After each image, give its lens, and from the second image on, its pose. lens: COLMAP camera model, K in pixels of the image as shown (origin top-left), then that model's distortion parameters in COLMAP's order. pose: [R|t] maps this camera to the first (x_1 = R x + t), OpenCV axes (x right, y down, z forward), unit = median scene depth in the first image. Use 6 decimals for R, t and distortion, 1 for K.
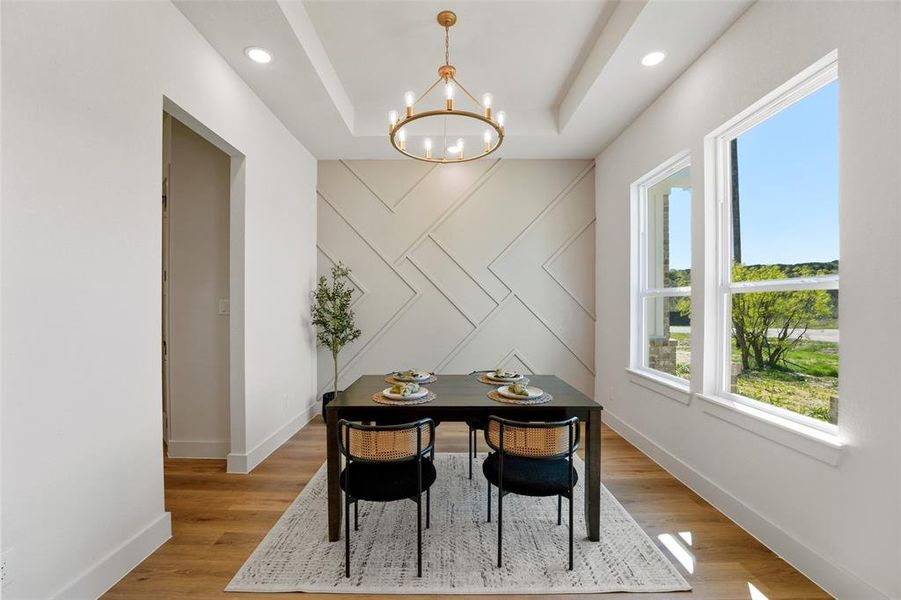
lens RADIAL K [[368.7, 0, 443.6], [0, 368.7, 303.4], [0, 0, 1]] dist [-0.019450, 0.000080]
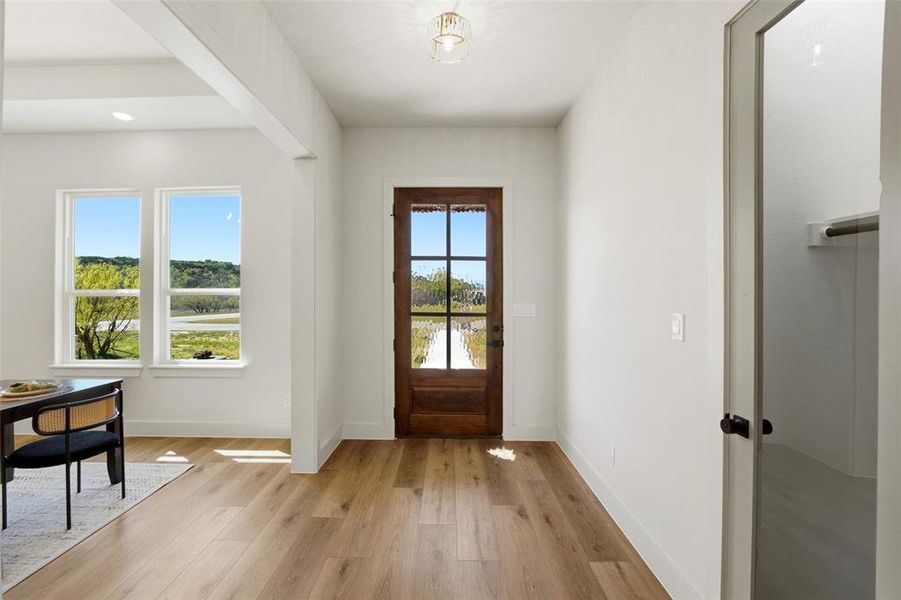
lens RADIAL K [[365.8, 0, 450.5], [0, 365.8, 300.0], [0, 0, 1]] dist [-0.010906, 0.000141]
pose [[-0.002631, -0.010792, 0.999938, -0.718100], [0.003430, 0.999936, 0.010801, -0.017962], [-0.999991, 0.003458, -0.002594, -0.165512]]
